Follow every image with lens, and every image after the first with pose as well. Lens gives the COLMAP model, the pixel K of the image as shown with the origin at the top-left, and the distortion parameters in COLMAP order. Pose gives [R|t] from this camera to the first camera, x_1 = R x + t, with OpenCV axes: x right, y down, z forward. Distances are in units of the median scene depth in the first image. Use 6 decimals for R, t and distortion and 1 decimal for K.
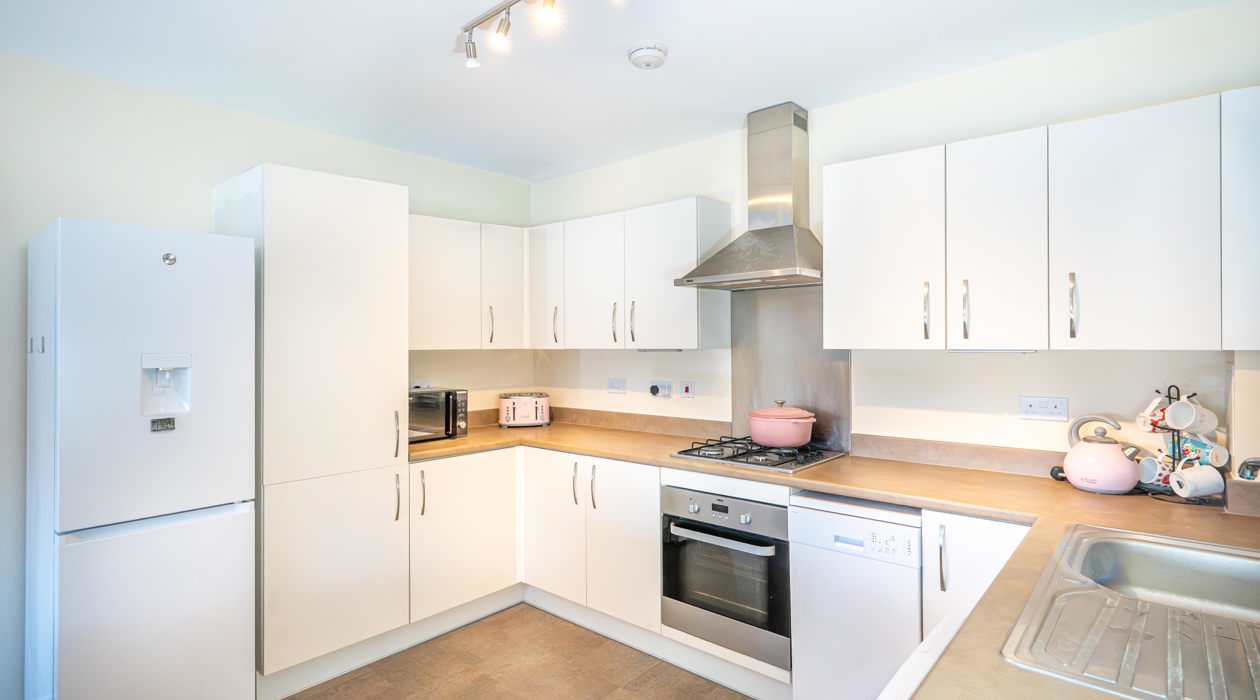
lens RADIAL K [[629.3, 0, 644.6], [0, 629.3, 331.2], [0, 0, 1]] dist [0.000062, 0.000295]
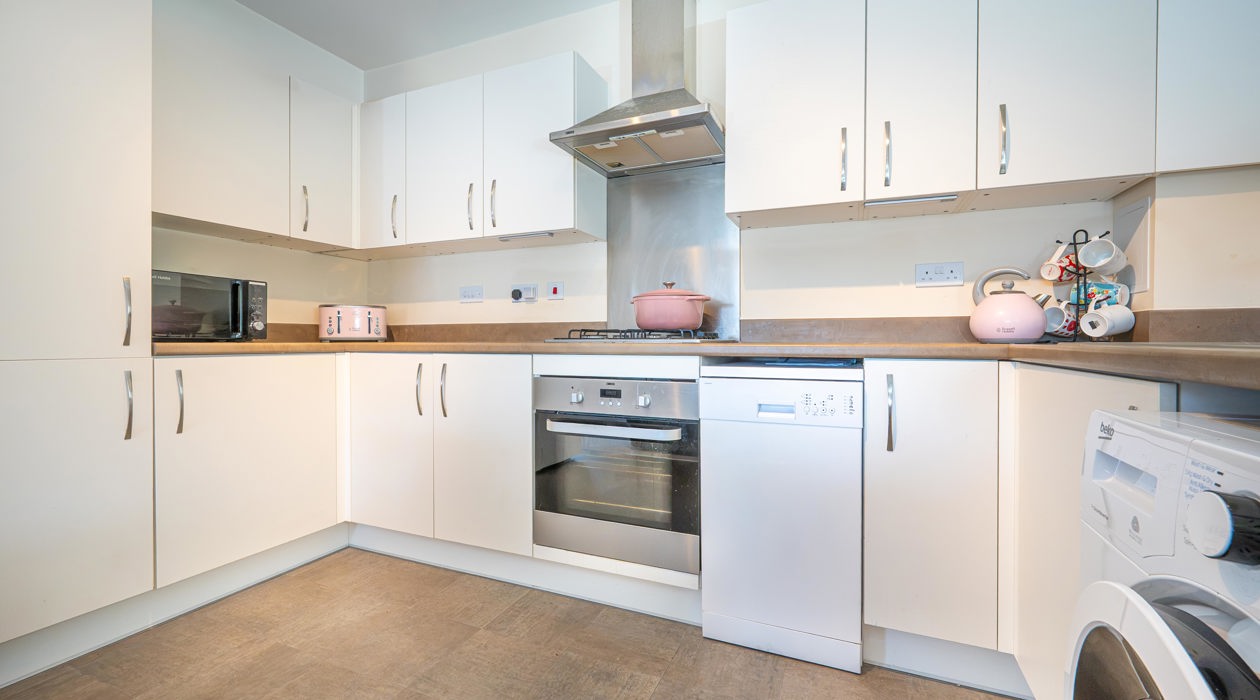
lens RADIAL K [[501.1, 0, 648.7], [0, 501.1, 344.5], [0, 0, 1]] dist [-0.001368, -0.000256]
pose [[0.950205, 0.005257, 0.311582, -0.031553], [-0.012067, 0.999729, 0.019932, 0.171212], [-0.311393, -0.022700, 0.950010, 0.304989]]
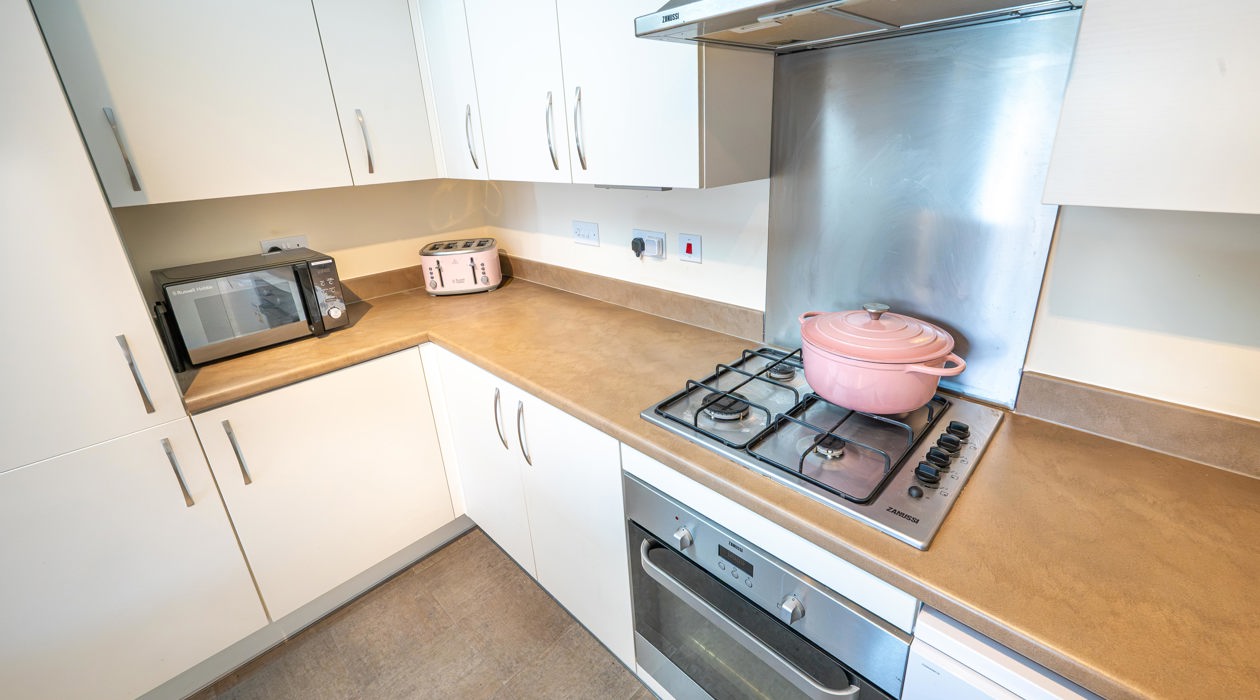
lens RADIAL K [[507.1, 0, 658.0], [0, 507.1, 315.0], [0, 0, 1]] dist [-0.000132, -0.000024]
pose [[0.998002, -0.014600, -0.061467, 0.074139], [0.035284, 0.935863, 0.350593, -0.017956], [0.052406, -0.352061, 0.934509, 0.597408]]
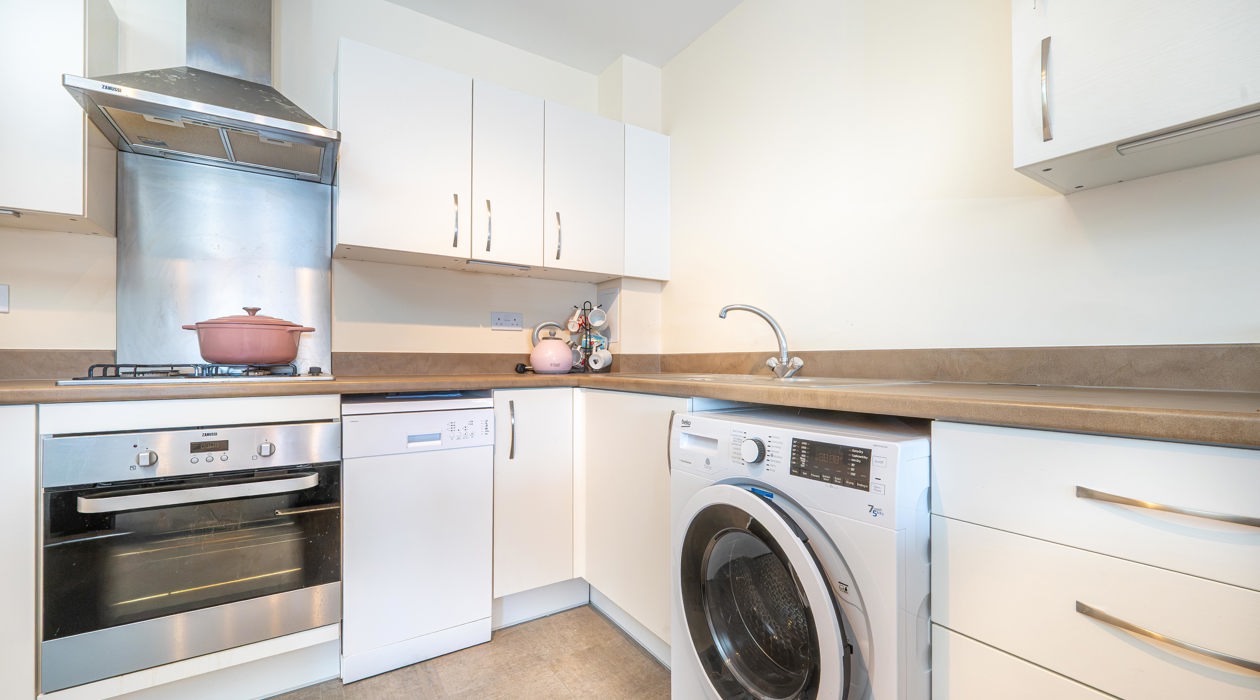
lens RADIAL K [[505.9, 0, 624.2], [0, 505.9, 358.7], [0, 0, 1]] dist [0.001186, 0.000105]
pose [[0.286717, 0.011844, 0.957942, -0.222877], [-0.016180, 0.999841, -0.007519, 0.156768], [-0.957879, -0.013344, 0.286863, 0.363654]]
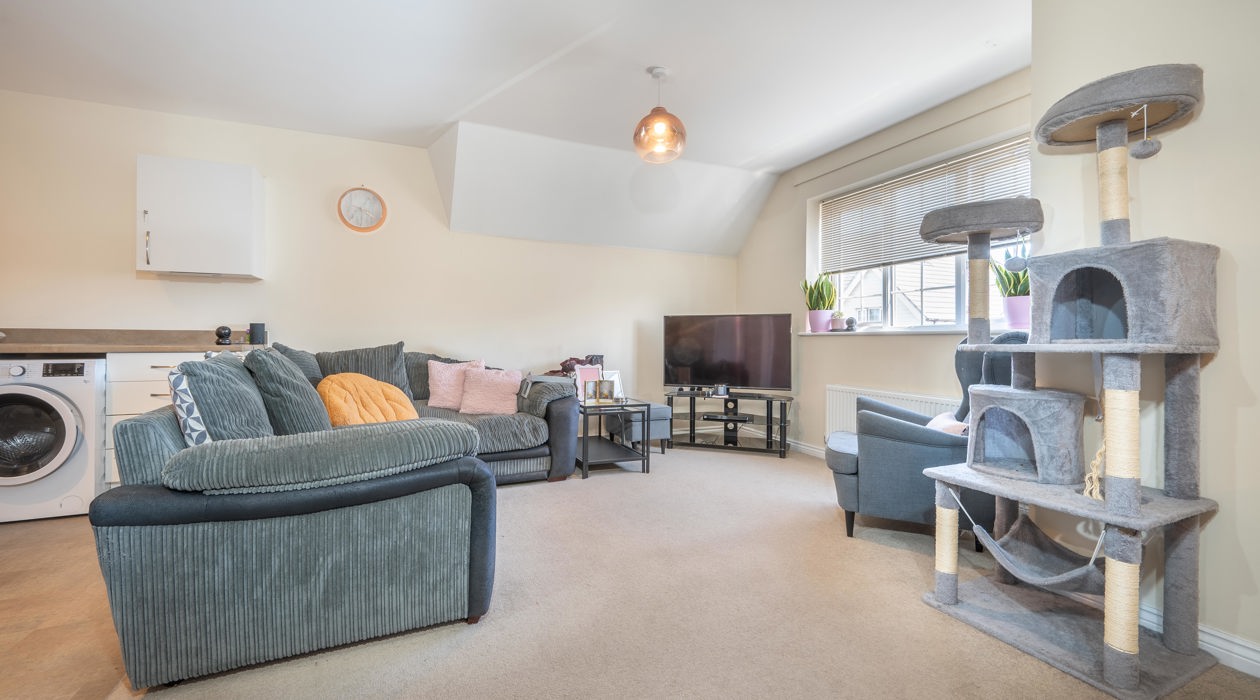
lens RADIAL K [[513.9, 0, 626.8], [0, 513.9, 339.0], [0, 0, 1]] dist [-0.000223, -0.000014]
pose [[-0.896861, 0.001024, 0.442312, -1.192731], [-0.006680, 0.999852, -0.015859, 0.169764], [-0.442262, -0.017178, -0.896721, 0.710654]]
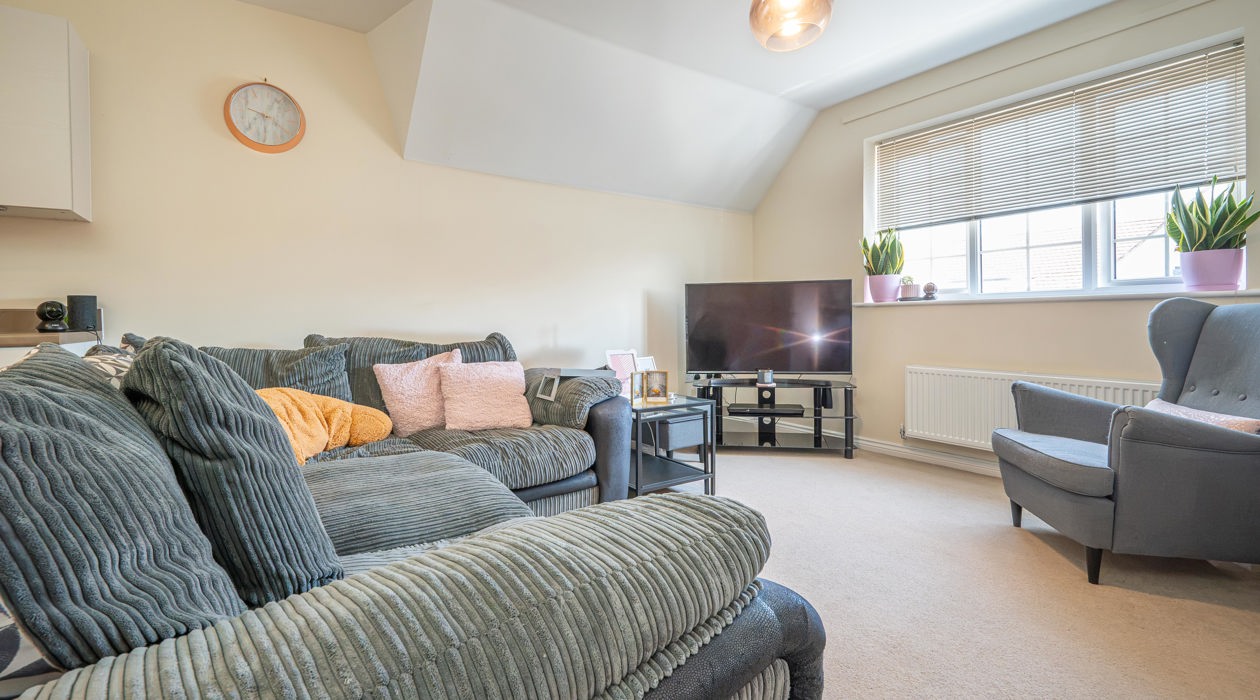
lens RADIAL K [[540.6, 0, 621.9], [0, 540.6, 324.4], [0, 0, 1]] dist [0.000116, -0.000271]
pose [[-0.965089, 0.014551, 0.261517, -0.785858], [0.013984, 0.999894, -0.004032, 0.172306], [-0.261548, -0.000235, -0.965191, 0.533736]]
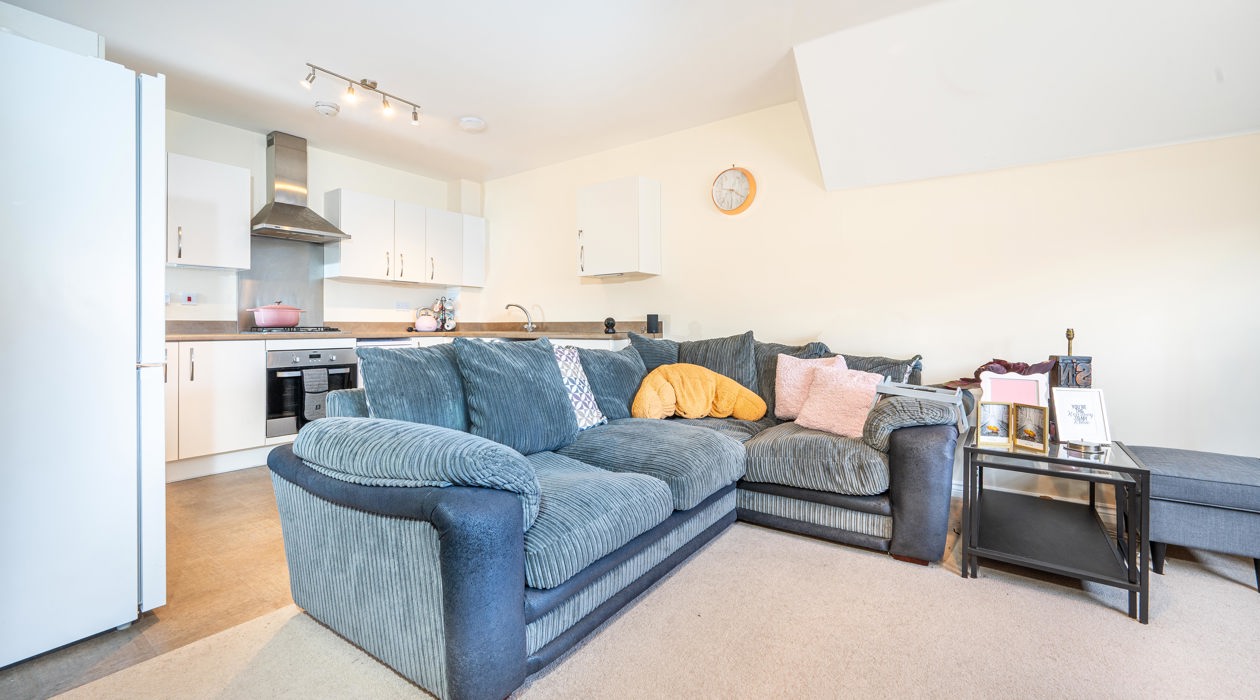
lens RADIAL K [[505.6, 0, 626.1], [0, 505.6, 326.7], [0, 0, 1]] dist [0.001168, 0.000042]
pose [[-0.077458, 0.007155, 0.996970, -1.197073], [-0.014292, 0.999864, -0.008286, 0.163358], [-0.996893, -0.014891, -0.077345, 0.176171]]
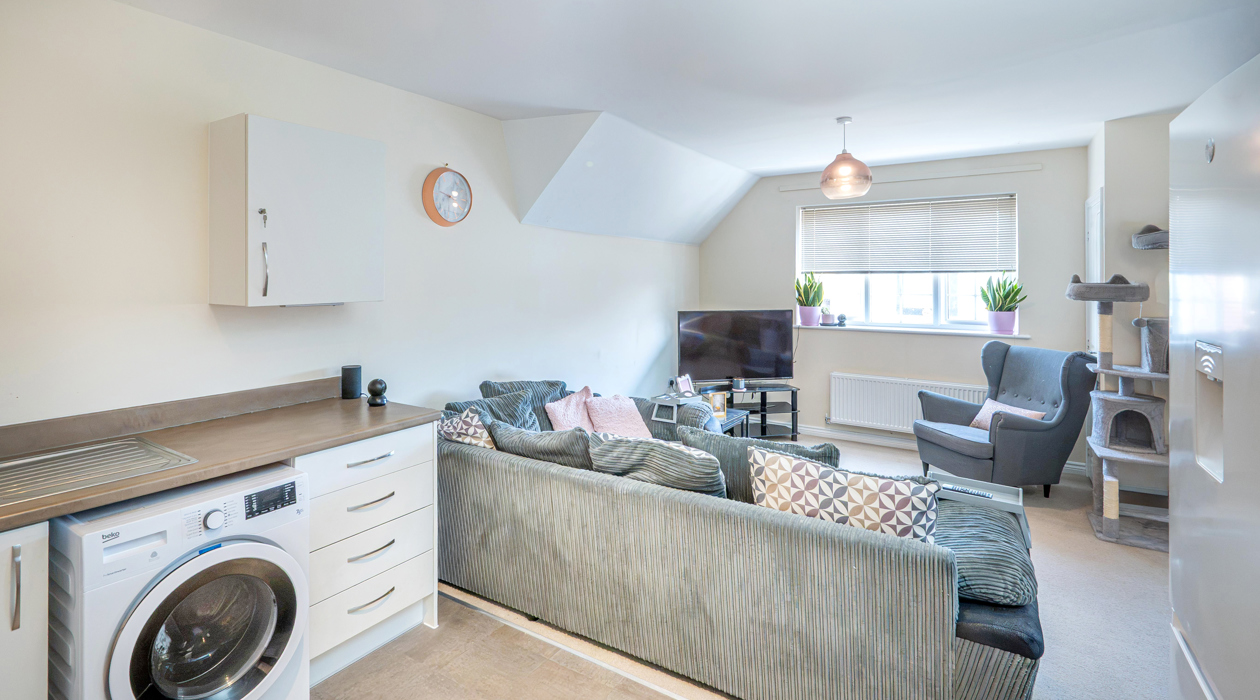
lens RADIAL K [[600.3, 0, 598.1], [0, 600.3, 273.3], [0, 0, 1]] dist [0.001686, 0.000105]
pose [[-0.993561, 0.001279, -0.113287, -0.157929], [0.003168, 0.999859, -0.016496, -0.011384], [0.113250, -0.016749, -0.993425, 1.007121]]
